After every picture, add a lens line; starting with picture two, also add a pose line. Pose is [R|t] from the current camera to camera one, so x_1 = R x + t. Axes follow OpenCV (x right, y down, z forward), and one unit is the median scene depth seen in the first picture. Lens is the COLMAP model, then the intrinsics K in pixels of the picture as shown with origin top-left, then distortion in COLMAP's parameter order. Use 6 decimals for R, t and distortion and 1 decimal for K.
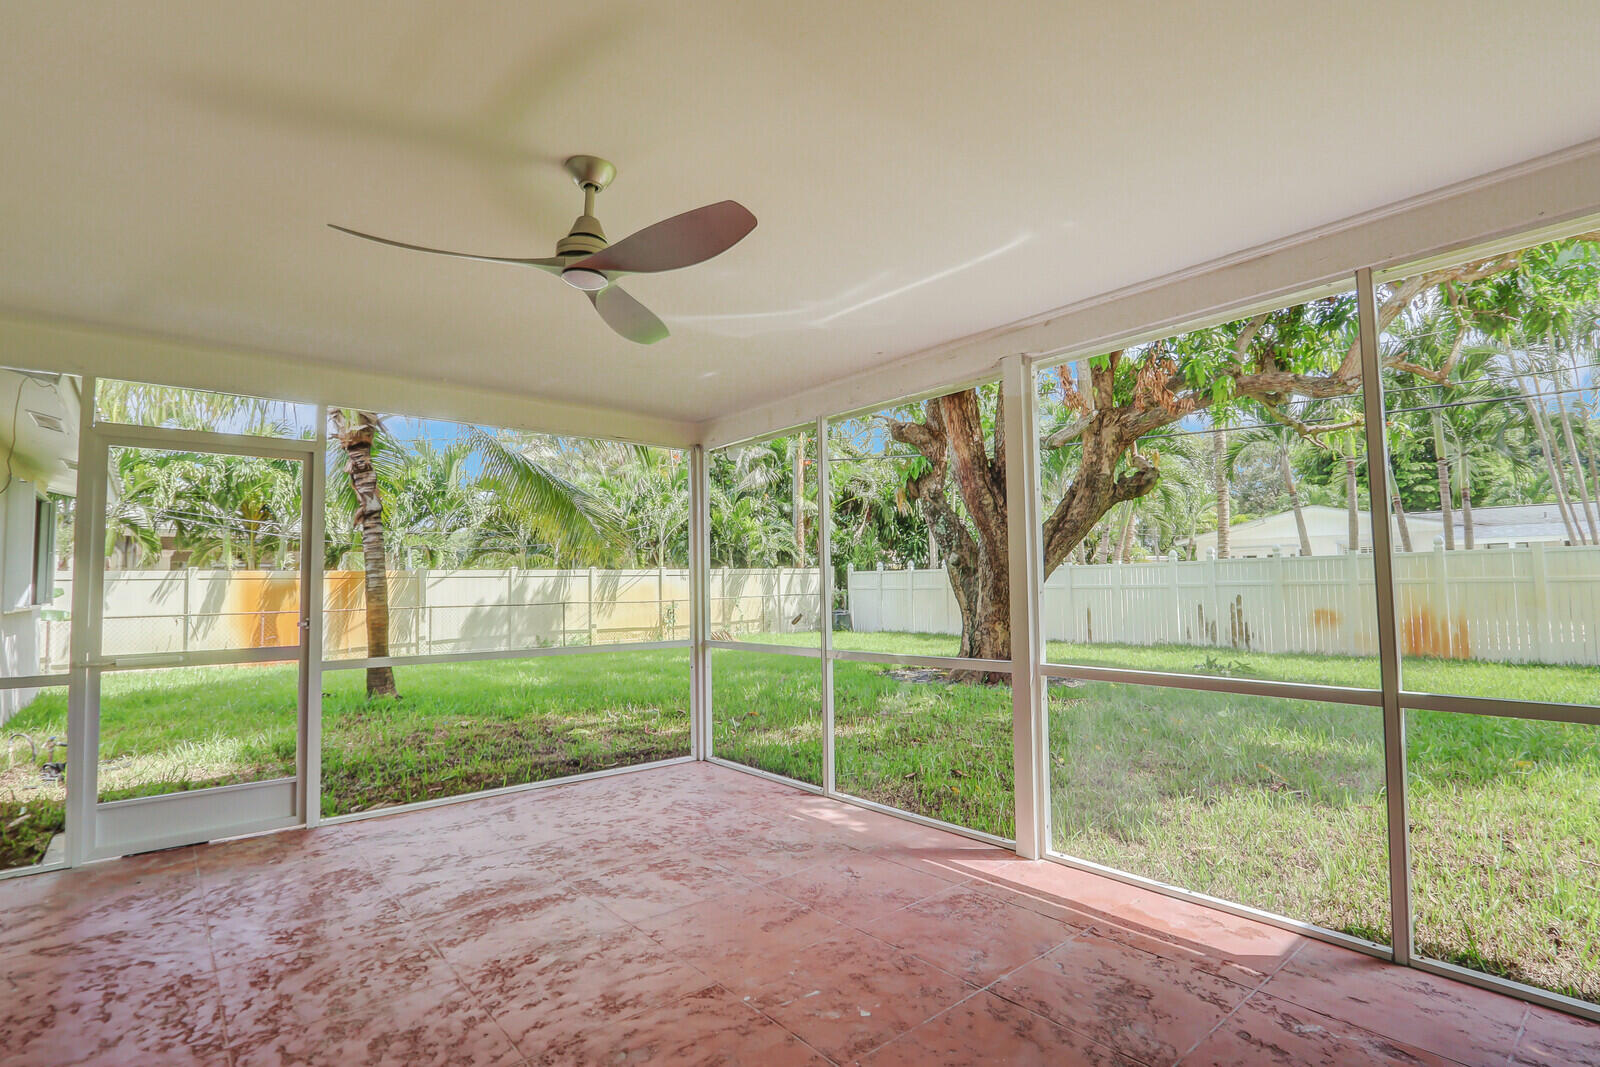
lens RADIAL K [[757.4, 0, 798.9], [0, 757.4, 549.8], [0, 0, 1]] dist [-0.018649, 0.000832]
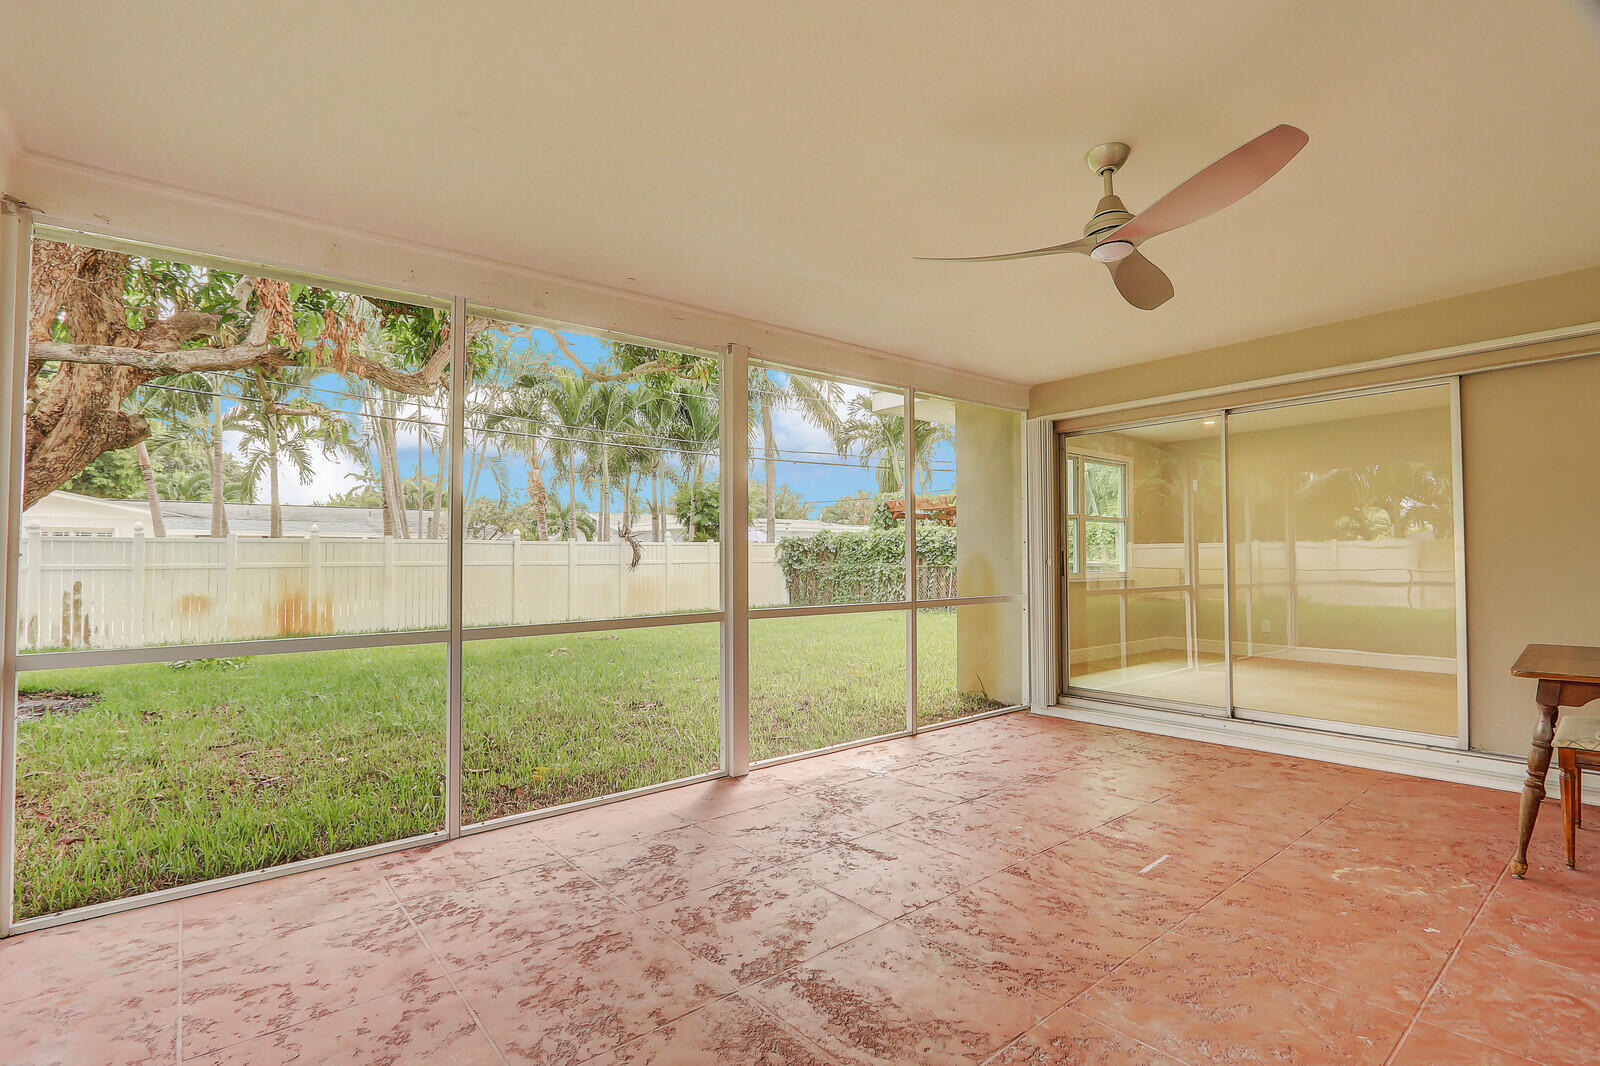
lens RADIAL K [[757.4, 0, 798.9], [0, 757.4, 549.3], [0, 0, 1]] dist [-0.018649, 0.000832]
pose [[0.020606, 0.031526, 0.999291, -0.777534], [-0.038221, 0.998797, -0.030722, 0.077346], [-0.999057, -0.037561, 0.021786, 0.786431]]
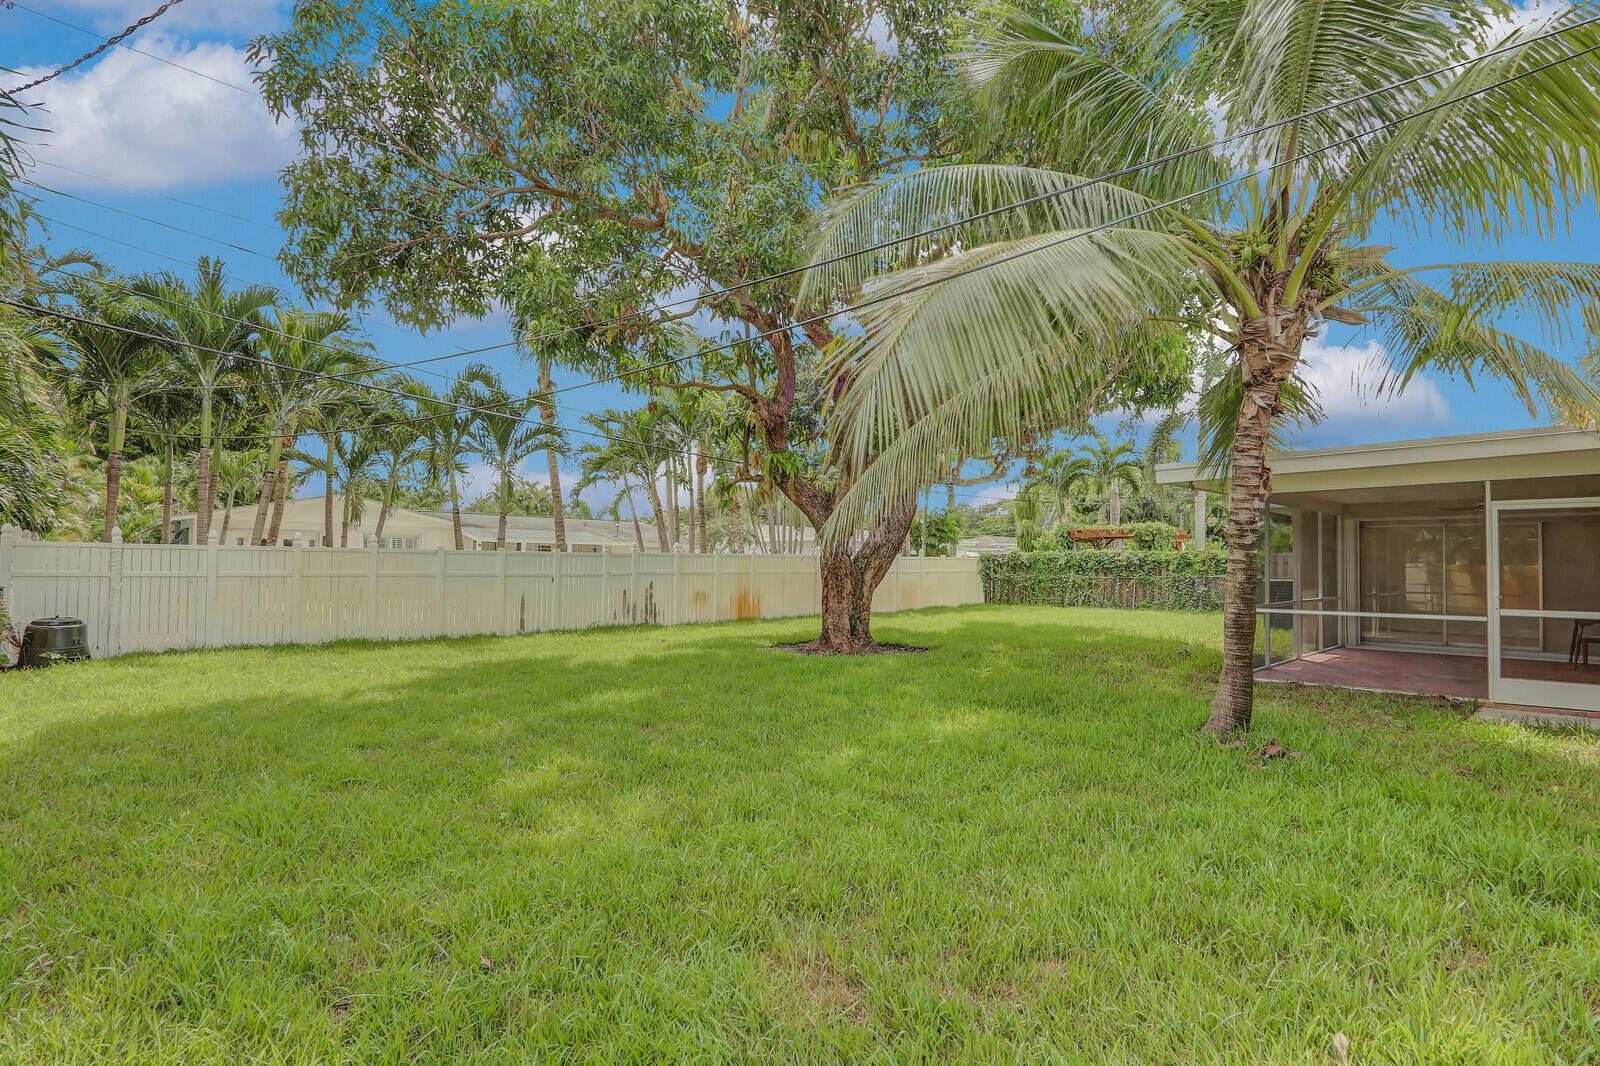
lens RADIAL K [[757.4, 0, 798.9], [0, 757.4, 549.3], [0, 0, 1]] dist [-0.018649, 0.000832]
pose [[-0.060504, 0.033973, 0.997590, -2.621291], [-0.052677, 0.997919, -0.037179, 0.153668], [-0.996777, -0.054799, -0.058588, 3.174765]]
